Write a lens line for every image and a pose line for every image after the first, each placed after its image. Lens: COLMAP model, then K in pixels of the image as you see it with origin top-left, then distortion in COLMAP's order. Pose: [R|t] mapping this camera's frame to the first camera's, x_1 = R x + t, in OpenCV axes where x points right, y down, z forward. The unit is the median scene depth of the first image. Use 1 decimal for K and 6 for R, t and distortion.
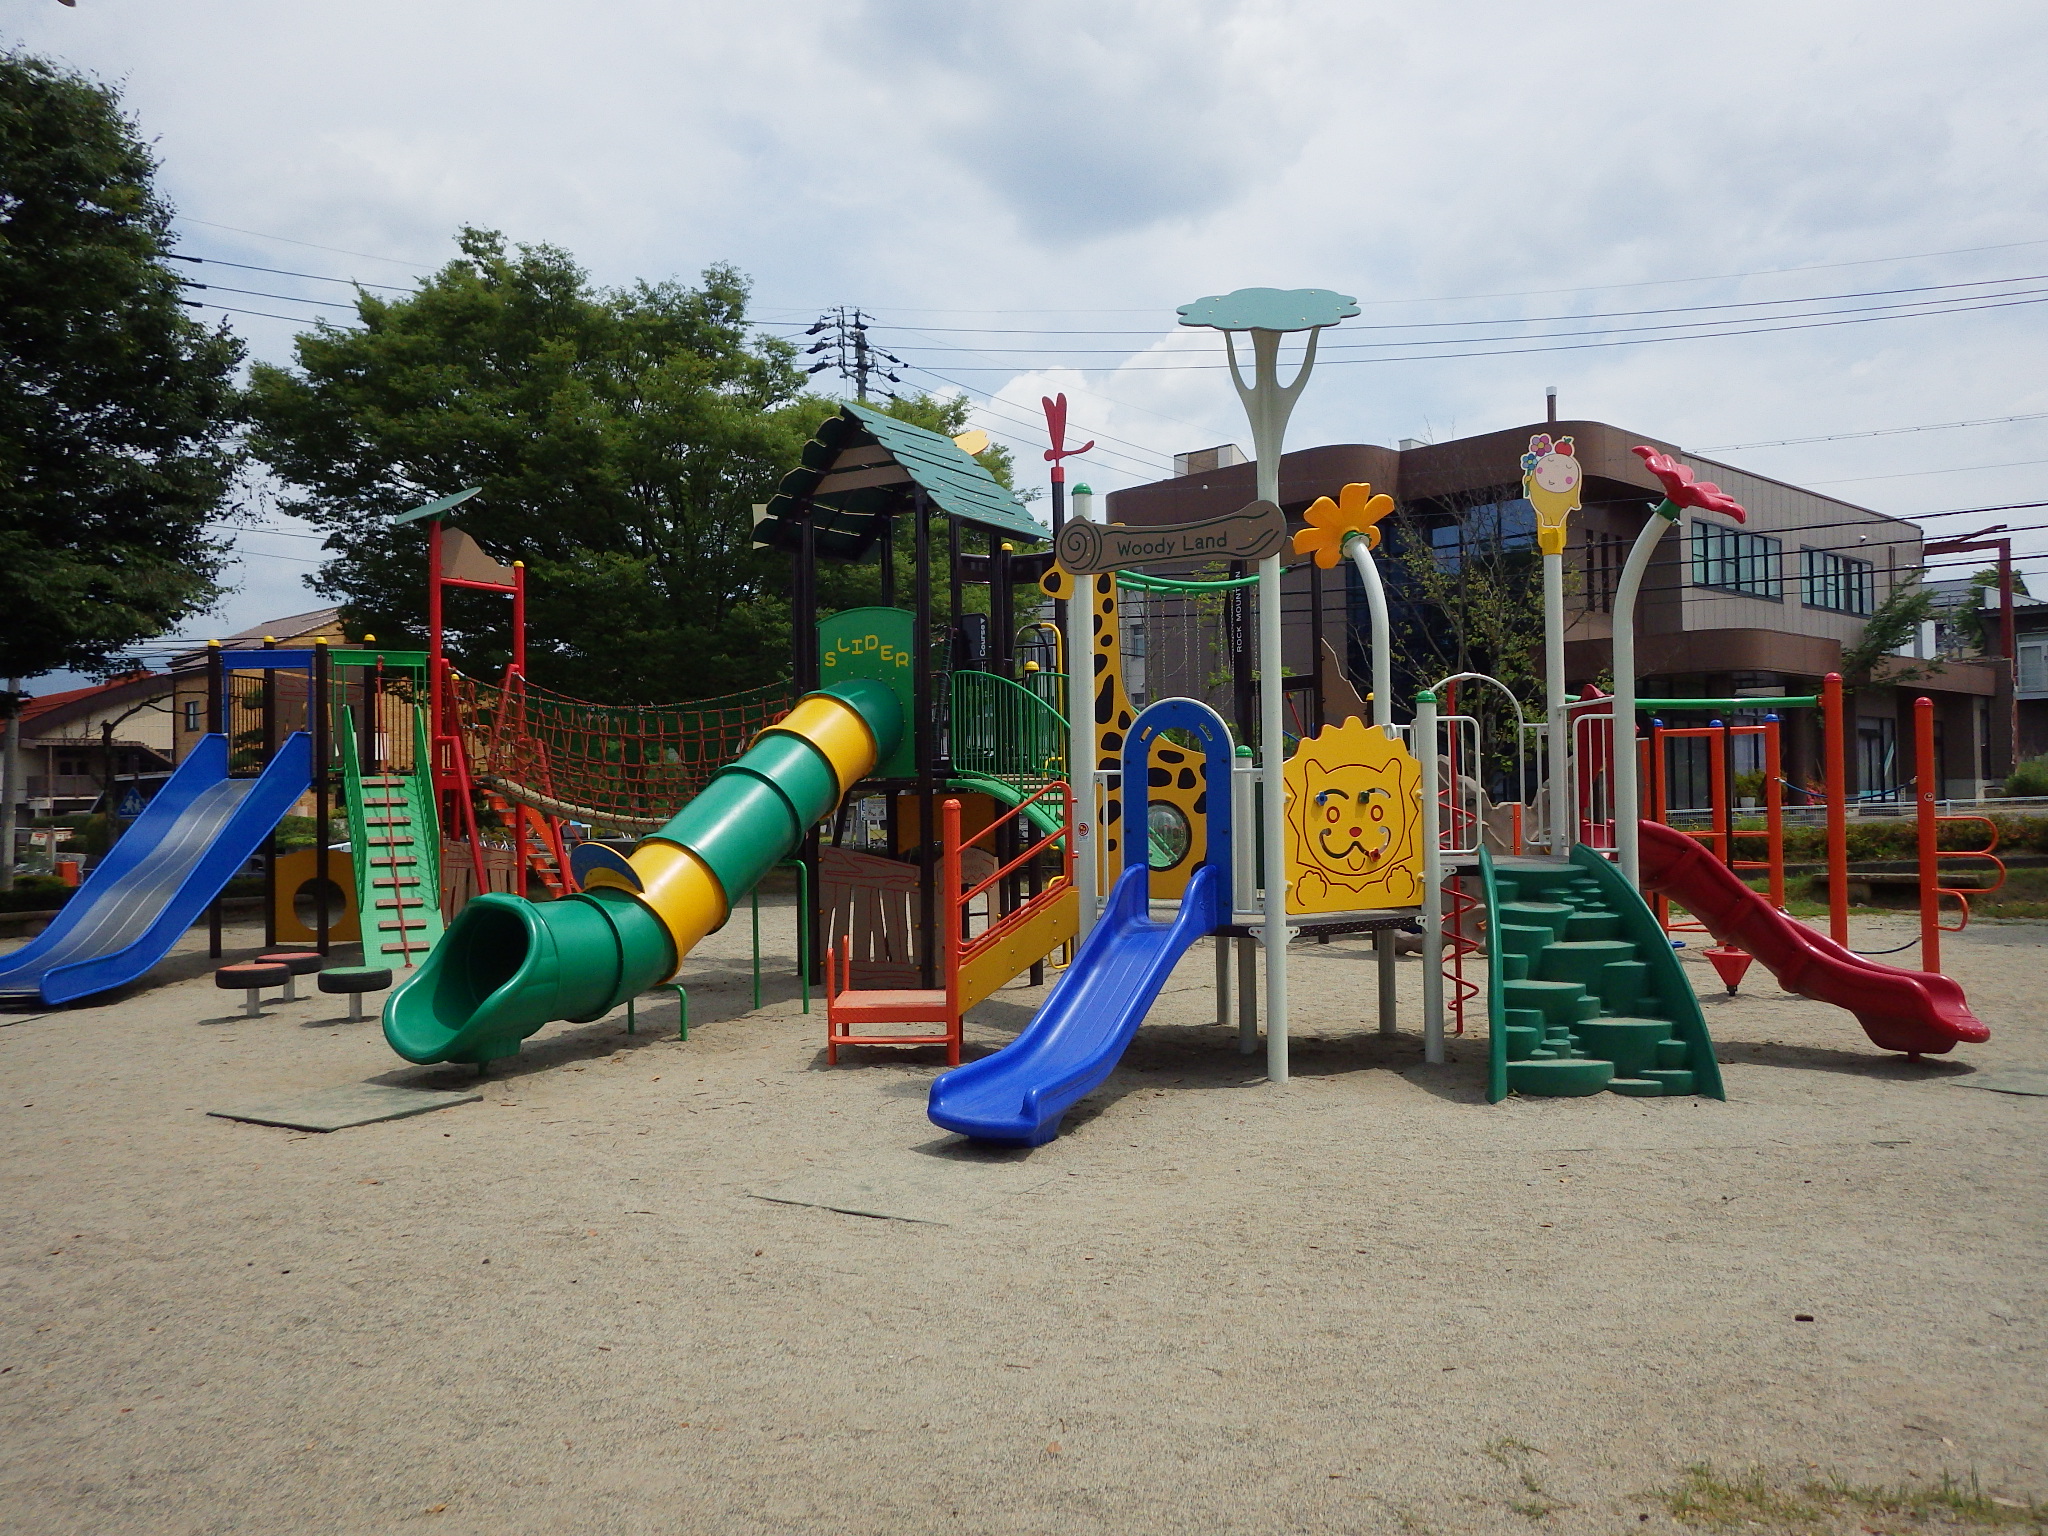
lens RADIAL K [[1489.9, 0, 1024.0], [0, 1489.9, 768.0], [0, 0, 1]] dist [0.004978, -0.002479]
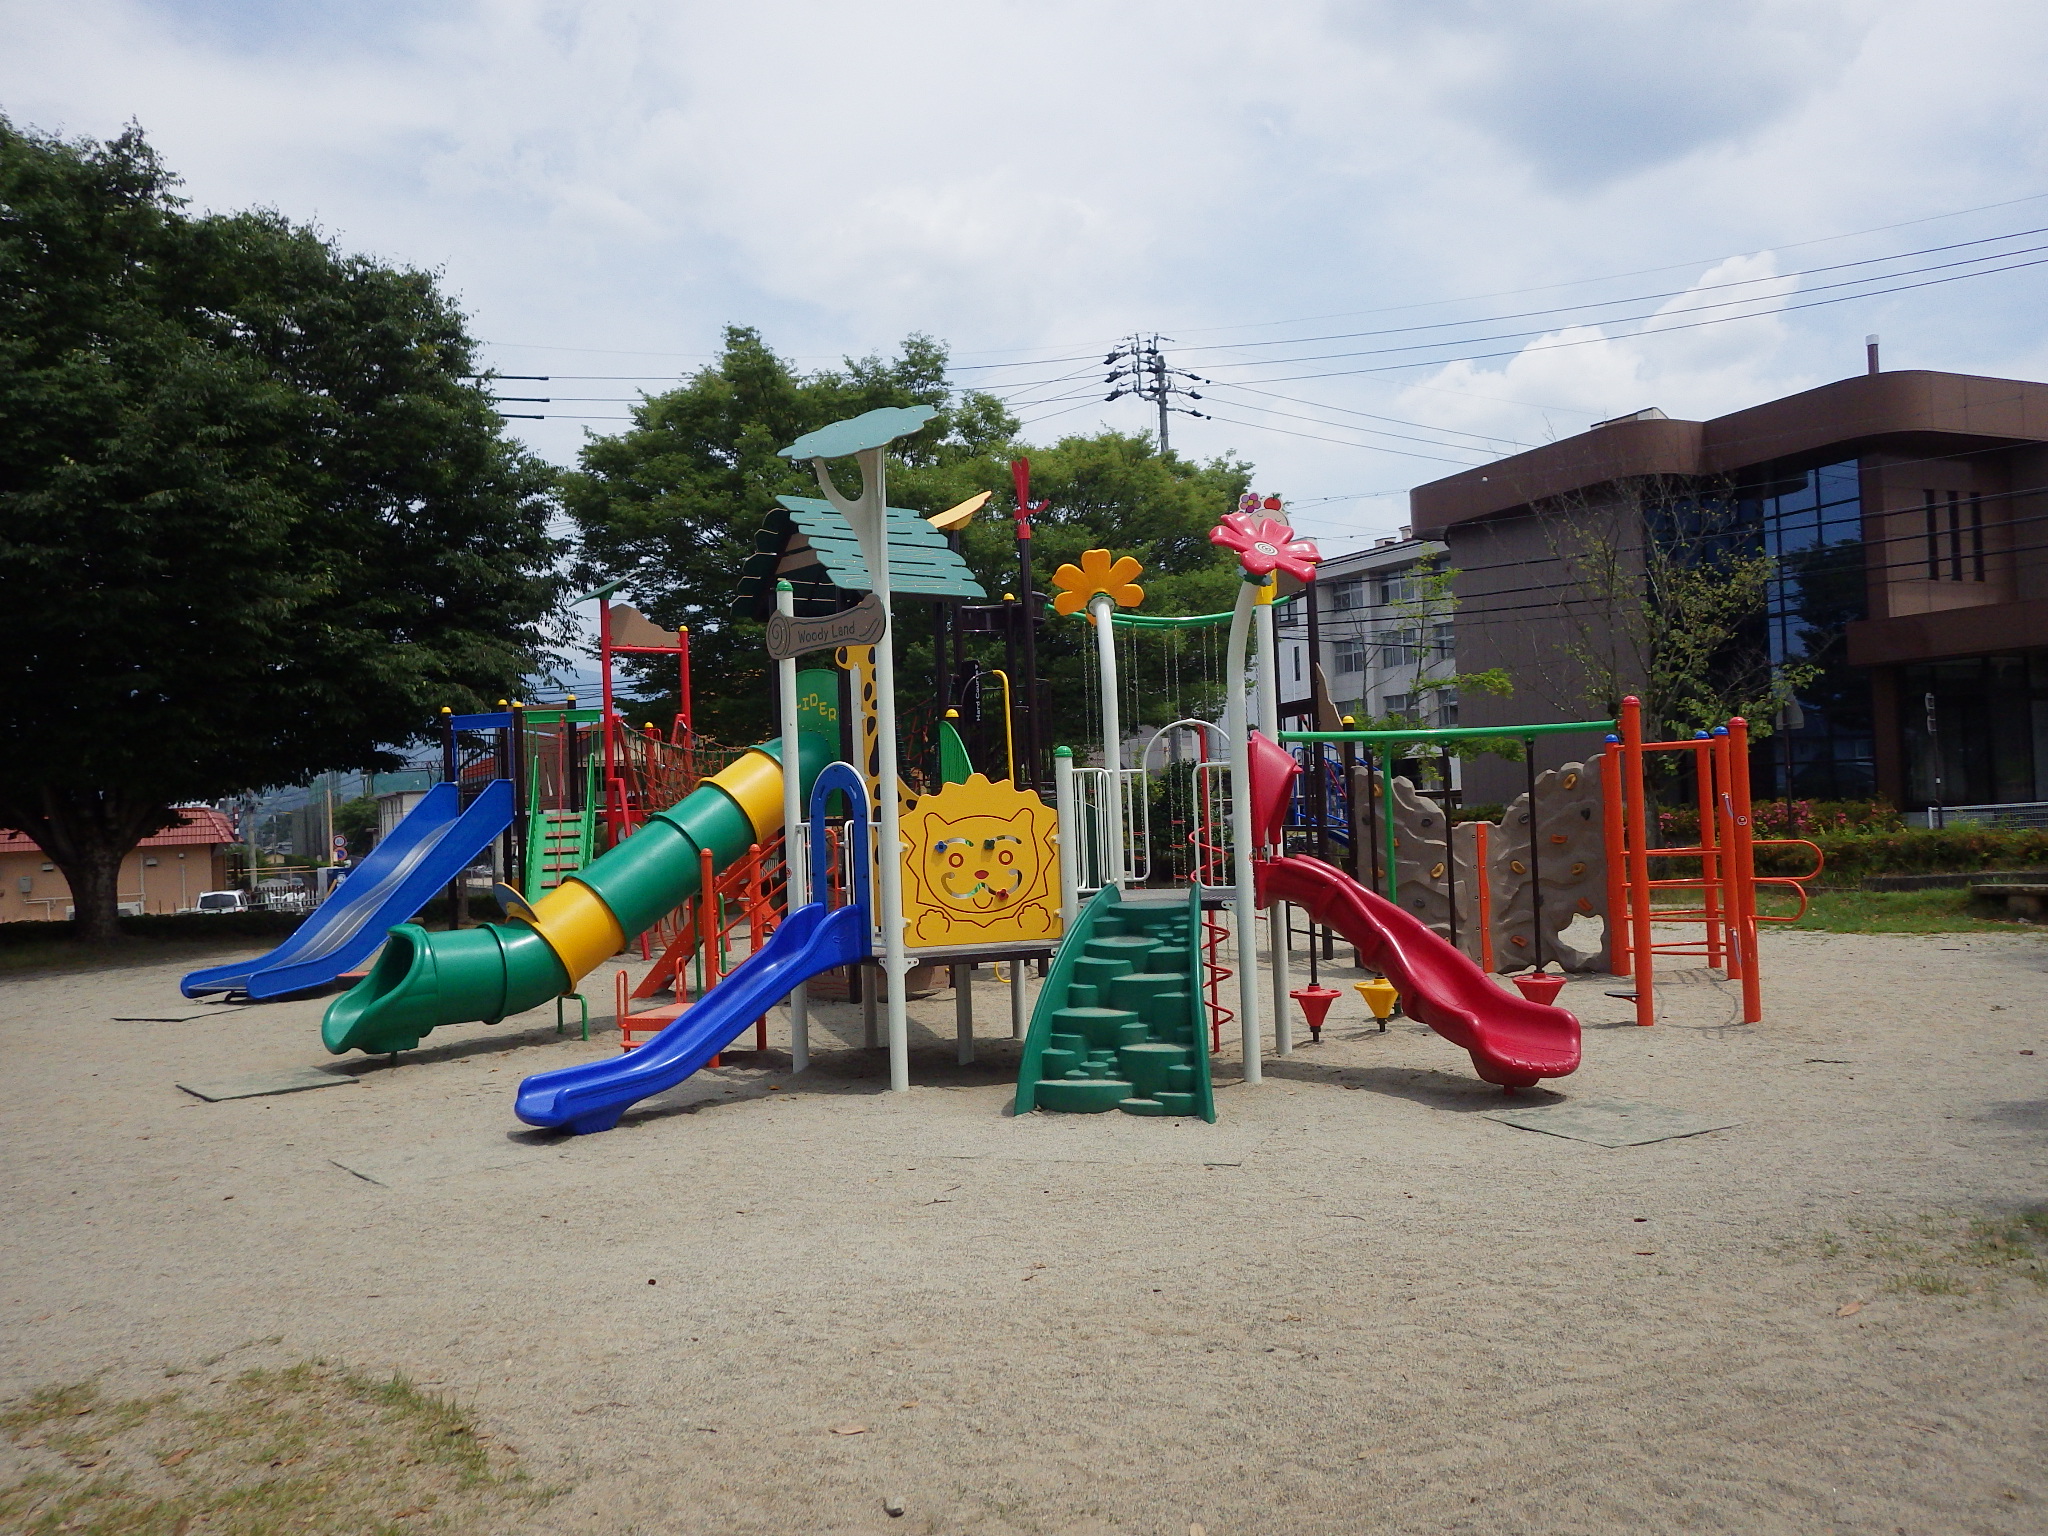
lens RADIAL K [[1508.0, 0, 1100.0], [0, 1508.0, 773.6], [0, 0, 1]] dist [-0.011097, -0.002178]
pose [[0.949923, -0.029690, -0.311070, 0.641300], [0.033670, 0.999405, 0.007430, -0.038319], [0.310664, -0.017532, 0.950358, -0.065022]]
